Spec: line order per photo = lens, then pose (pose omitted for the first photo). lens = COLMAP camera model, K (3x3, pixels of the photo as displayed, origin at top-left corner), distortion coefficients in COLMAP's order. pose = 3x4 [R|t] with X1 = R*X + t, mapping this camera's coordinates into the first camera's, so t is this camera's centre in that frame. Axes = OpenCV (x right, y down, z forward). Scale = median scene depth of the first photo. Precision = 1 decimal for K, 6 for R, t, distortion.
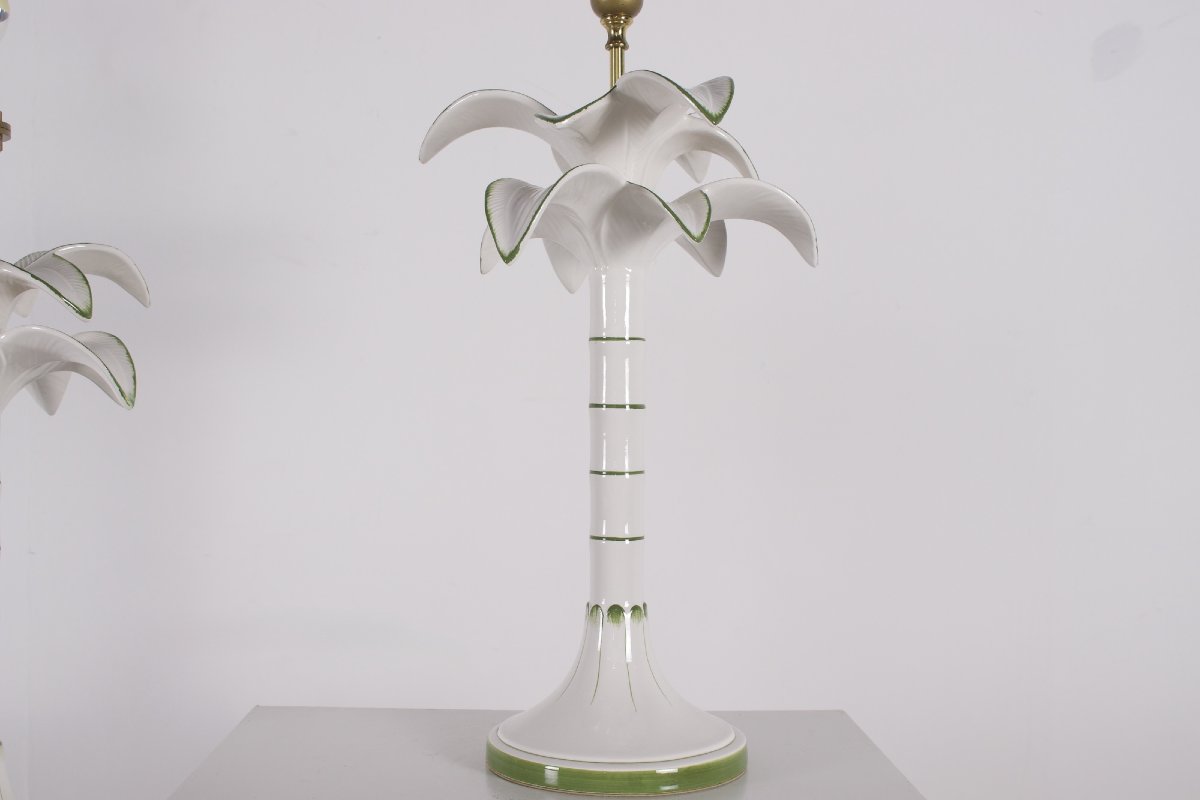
lens RADIAL K [[1554.5, 0, 601.1], [0, 1554.5, 400.2], [0, 0, 1]] dist [-0.009512, 0.000000]
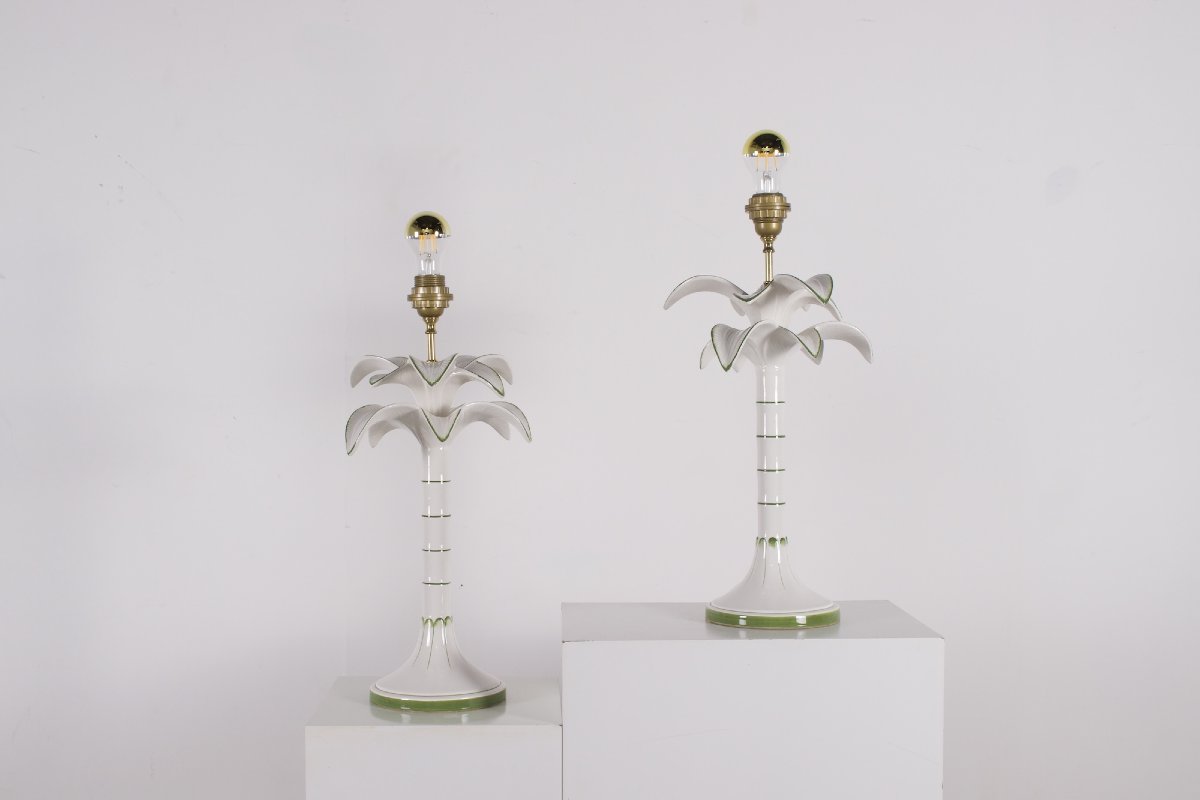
lens RADIAL K [[1600.3, 0, 598.9], [0, 1600.3, 402.2], [0, 0, 1]] dist [0.004447, 0.000000]
pose [[0.999787, -0.009438, -0.018347, -0.172323], [0.009559, 0.999933, 0.006513, -0.055490], [0.018285, -0.006687, 0.999810, -1.038269]]
